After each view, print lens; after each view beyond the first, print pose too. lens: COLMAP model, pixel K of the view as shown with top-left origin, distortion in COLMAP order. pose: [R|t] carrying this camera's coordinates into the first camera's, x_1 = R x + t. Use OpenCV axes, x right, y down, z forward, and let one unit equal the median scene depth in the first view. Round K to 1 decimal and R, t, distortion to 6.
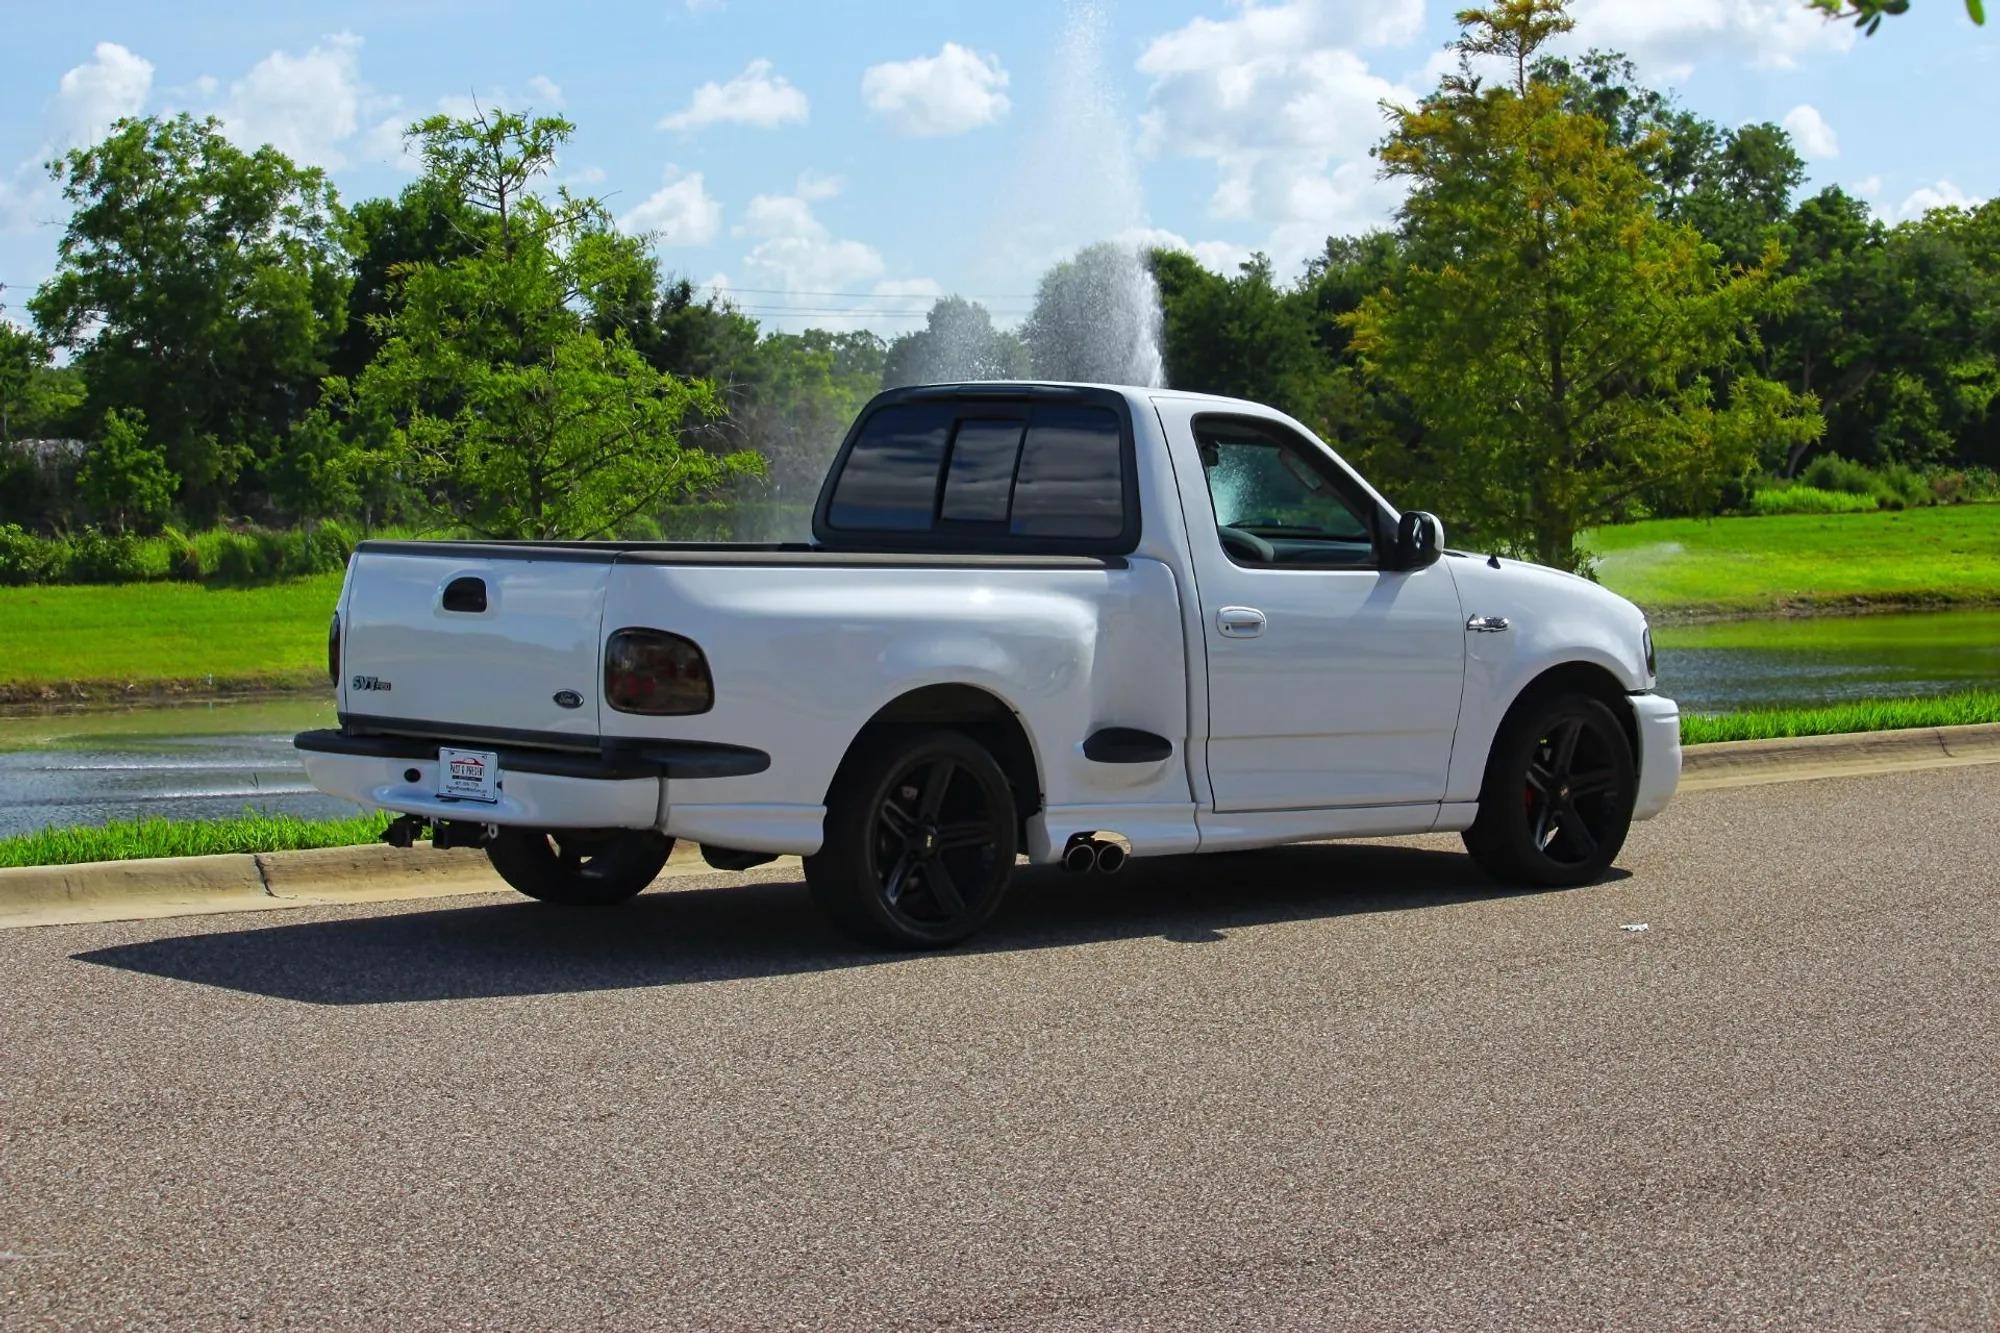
lens RADIAL K [[5103.7, 0, 945.4], [0, 5103.7, 581.1], [0, 0, 1]] dist [-0.404139, 0.000000]
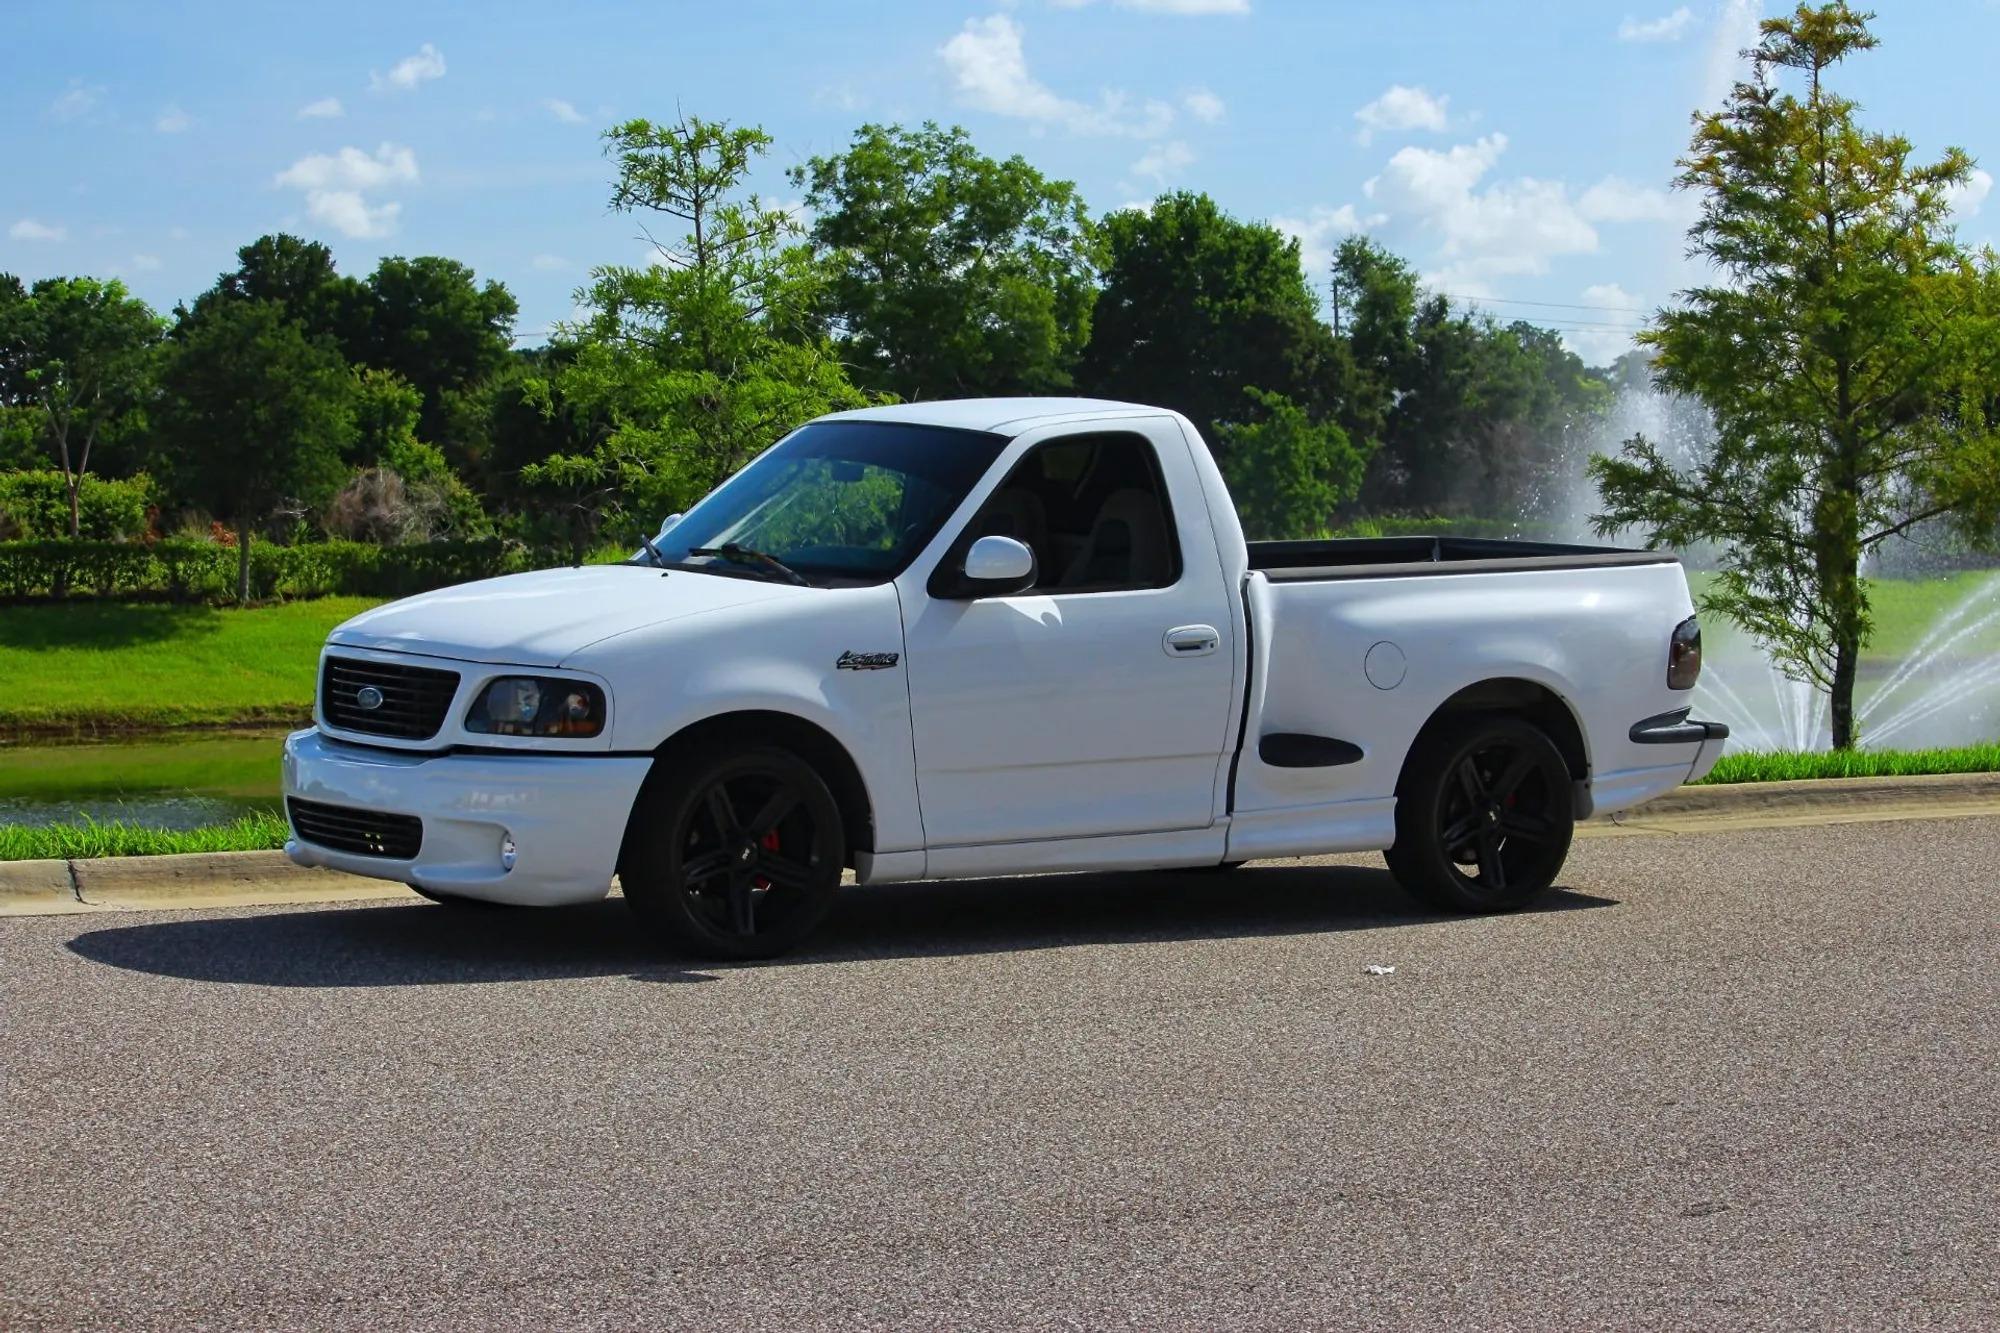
lens RADIAL K [[5103.7, 0, 994.1], [0, 5103.7, 668.8], [0, 0, 1]] dist [-0.404139, 0.000000]
pose [[0.986340, 0.016493, -0.163897, 0.200441], [-0.014093, 0.999776, 0.015796, -0.002504], [0.164121, -0.013271, 0.986351, 0.038548]]
